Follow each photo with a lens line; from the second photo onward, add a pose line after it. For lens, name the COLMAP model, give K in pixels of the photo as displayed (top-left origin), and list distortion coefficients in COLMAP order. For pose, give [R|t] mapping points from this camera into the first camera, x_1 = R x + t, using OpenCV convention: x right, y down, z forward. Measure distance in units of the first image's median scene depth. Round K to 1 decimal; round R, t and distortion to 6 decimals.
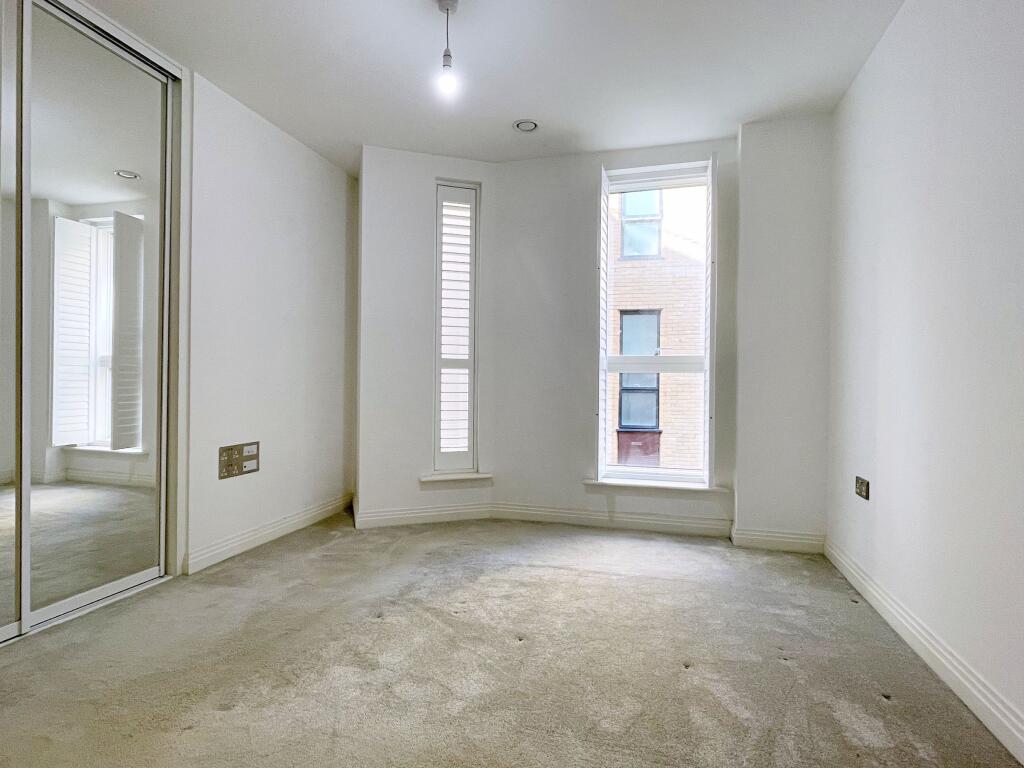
lens RADIAL K [[525.0, 0, 510.0], [0, 525.0, 381.3], [0, 0, 1]] dist [-0.002921, 0.000018]
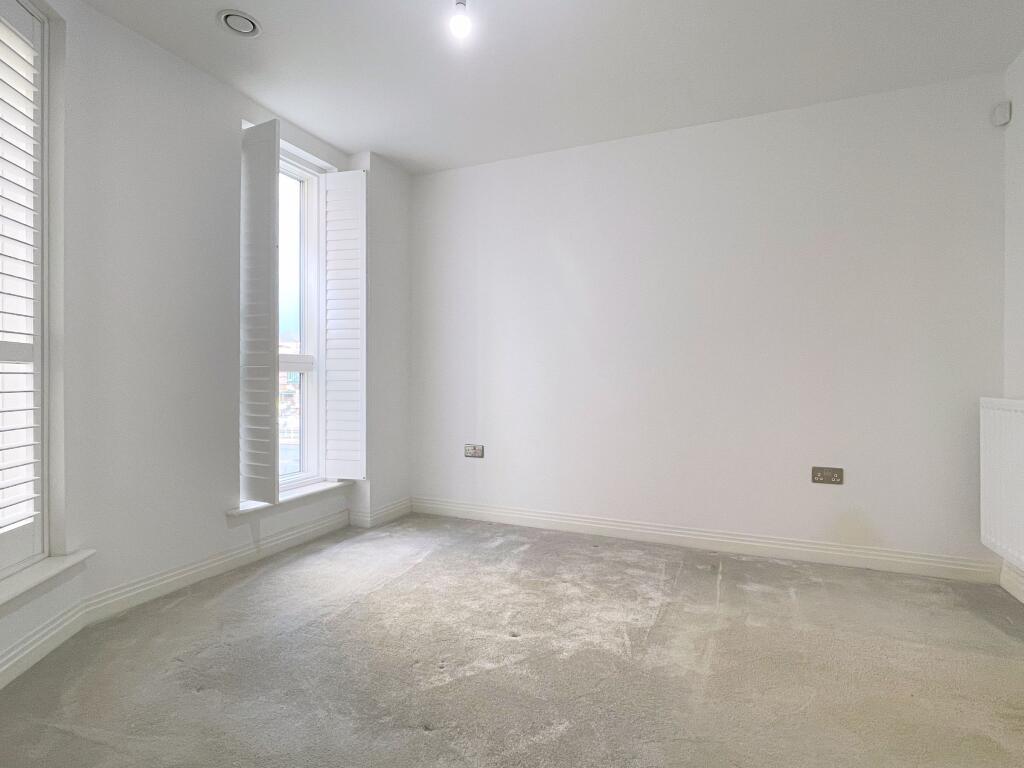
lens RADIAL K [[525.0, 0, 510.0], [0, 525.0, 381.3], [0, 0, 1]] dist [-0.002921, 0.000018]
pose [[0.117685, -0.015581, 0.992929, -0.569864], [-0.004474, 0.999858, 0.016220, -0.017465], [-0.993041, -0.006351, 0.117598, 0.504319]]
